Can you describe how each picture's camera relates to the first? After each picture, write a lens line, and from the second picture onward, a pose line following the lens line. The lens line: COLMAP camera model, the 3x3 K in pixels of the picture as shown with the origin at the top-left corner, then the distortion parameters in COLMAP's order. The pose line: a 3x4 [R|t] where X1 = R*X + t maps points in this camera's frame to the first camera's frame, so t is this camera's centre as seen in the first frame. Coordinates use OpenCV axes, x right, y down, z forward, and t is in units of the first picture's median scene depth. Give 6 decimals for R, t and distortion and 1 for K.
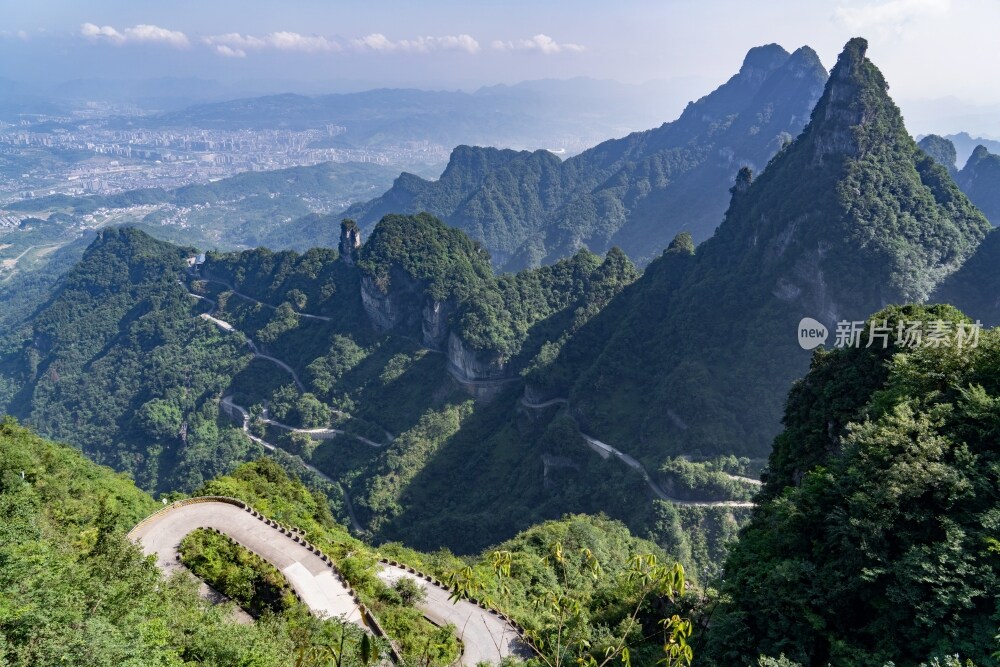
lens RADIAL K [[668.2, 0, 502.2], [0, 668.2, 335.5], [0, 0, 1]] dist [-0.015874, 0.005948]
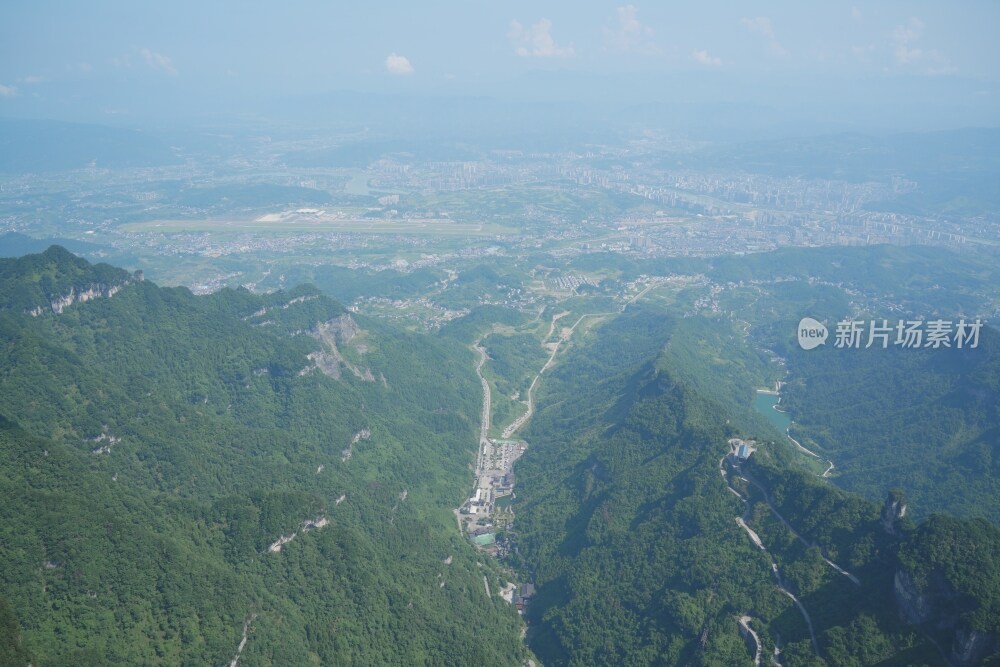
lens RADIAL K [[782.8, 0, 503.0], [0, 782.8, 334.2], [0, 0, 1]] dist [-0.028715, 0.011914]
pose [[0.765632, 0.183354, -0.616595, -0.001728], [-0.219660, 0.975423, 0.017303, -0.099723], [0.604614, 0.122194, 0.787090, -0.109679]]
